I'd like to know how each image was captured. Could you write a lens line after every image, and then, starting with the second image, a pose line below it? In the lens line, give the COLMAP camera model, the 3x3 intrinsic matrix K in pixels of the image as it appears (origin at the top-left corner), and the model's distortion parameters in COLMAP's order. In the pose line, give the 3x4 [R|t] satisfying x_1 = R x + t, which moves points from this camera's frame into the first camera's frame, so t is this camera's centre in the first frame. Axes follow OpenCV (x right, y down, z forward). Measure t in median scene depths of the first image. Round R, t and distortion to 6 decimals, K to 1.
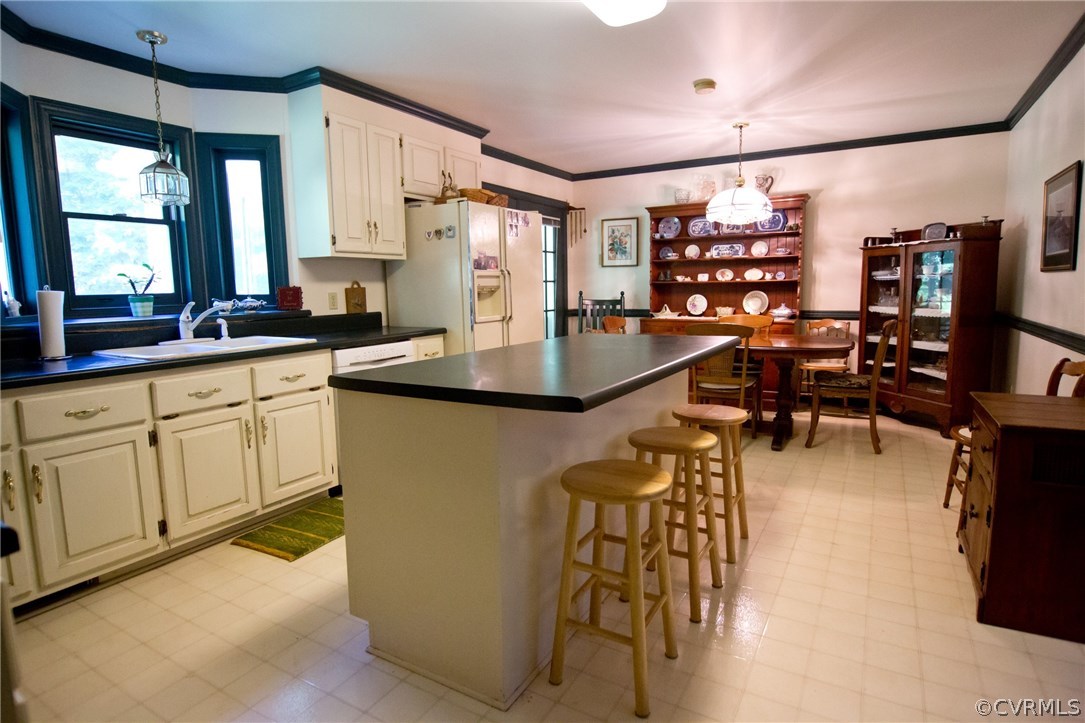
lens RADIAL K [[580.4, 0, 538.0], [0, 580.4, 355.4], [0, 0, 1]] dist [-0.017693, -0.005906]
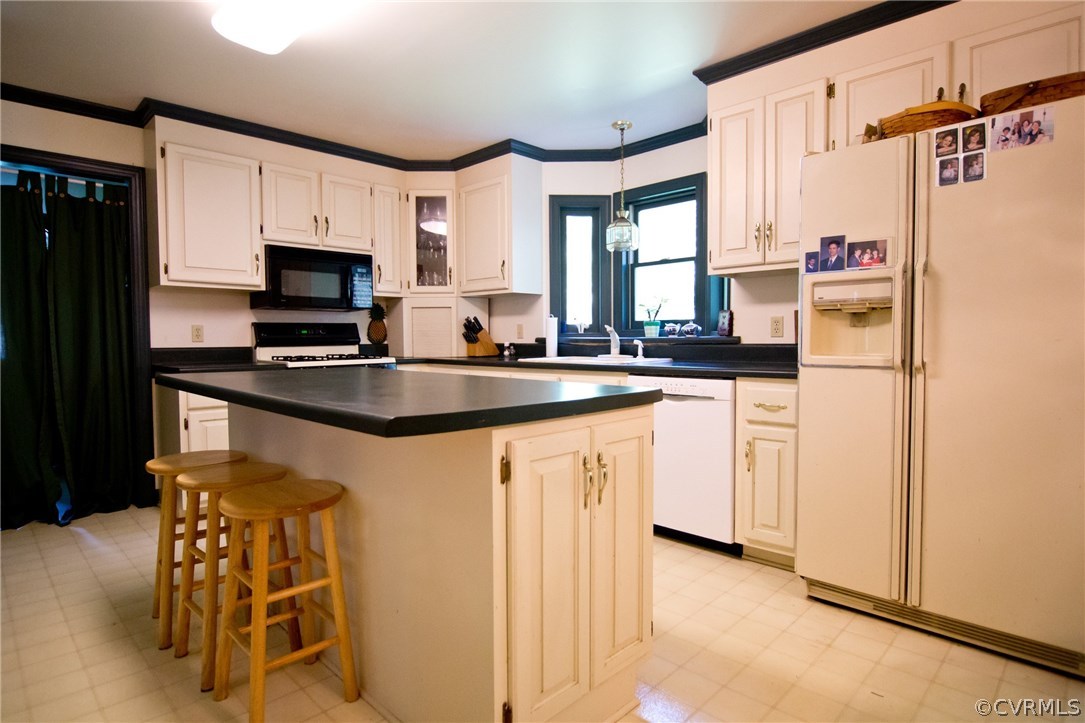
lens RADIAL K [[567.5, 0, 540.6], [0, 567.5, 358.5], [0, 0, 1]] dist [-0.012015, -0.001184]
pose [[-0.239857, 0.055762, -0.969206, 0.514639], [-0.097303, 0.991941, 0.081150, -0.084105], [0.965920, 0.113771, -0.232498, 0.894934]]
